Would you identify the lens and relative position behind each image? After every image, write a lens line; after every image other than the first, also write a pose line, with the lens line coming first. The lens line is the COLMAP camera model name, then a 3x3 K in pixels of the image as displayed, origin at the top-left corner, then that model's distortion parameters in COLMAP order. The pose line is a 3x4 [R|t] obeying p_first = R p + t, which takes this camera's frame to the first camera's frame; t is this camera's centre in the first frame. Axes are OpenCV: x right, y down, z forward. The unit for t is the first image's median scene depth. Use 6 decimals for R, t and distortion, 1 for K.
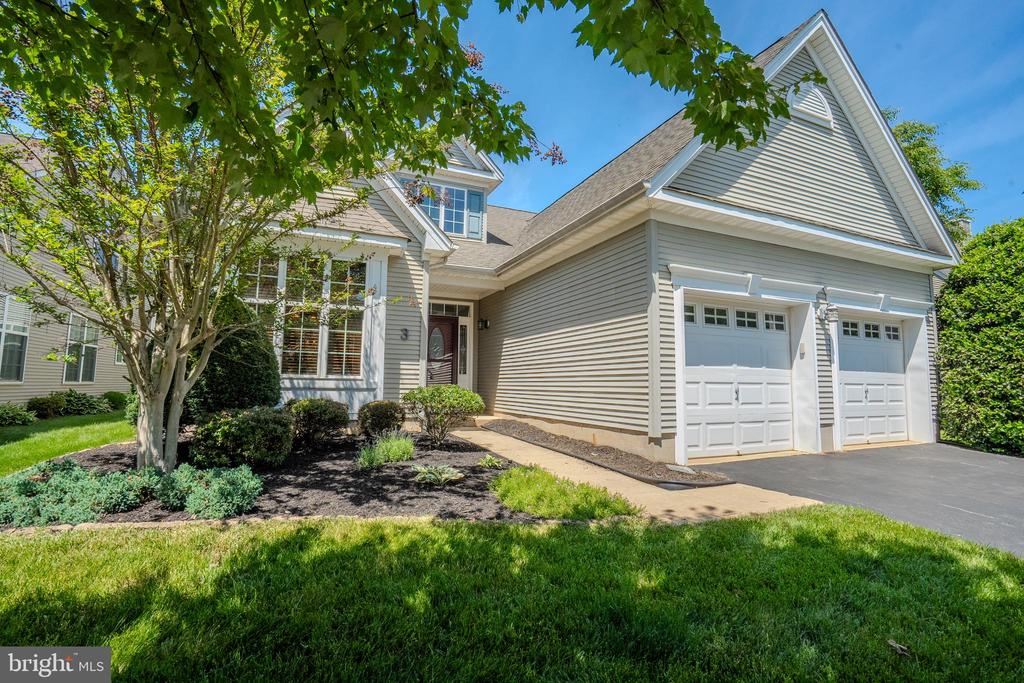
lens RADIAL K [[471.3, 0, 514.1], [0, 471.3, 339.7], [0, 0, 1]] dist [-0.055548, 0.018597]
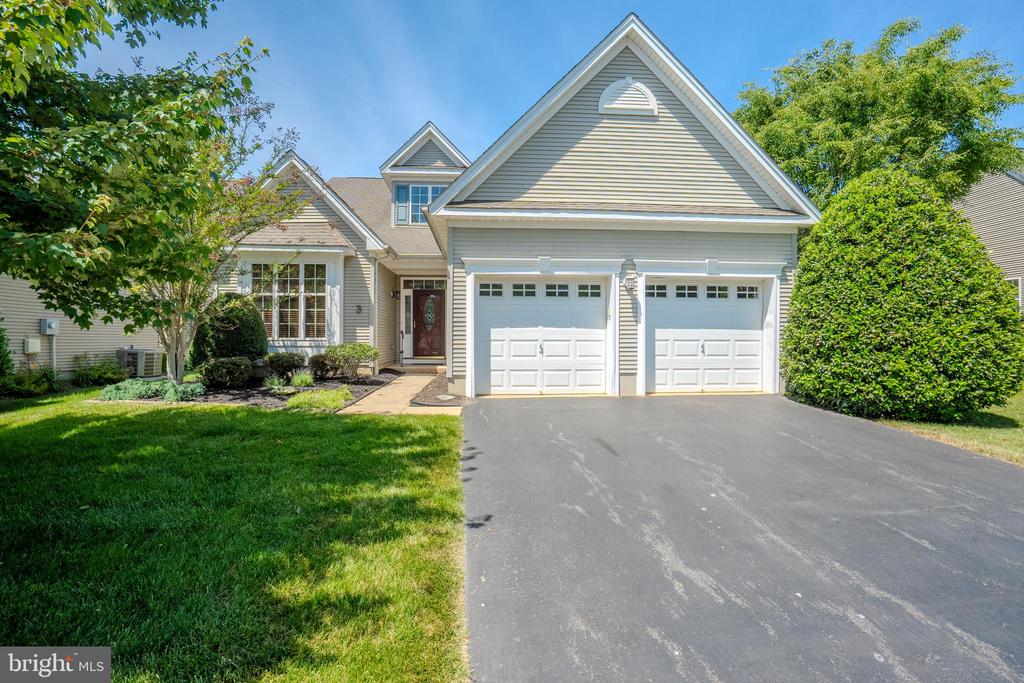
lens RADIAL K [[471.3, 0, 514.1], [0, 471.3, 339.7], [0, 0, 1]] dist [-0.055548, 0.018597]
pose [[0.943657, -0.011068, -0.330741, 0.780650], [0.041036, 0.995640, 0.083764, -0.021663], [0.328372, -0.092617, 0.939997, -0.255247]]
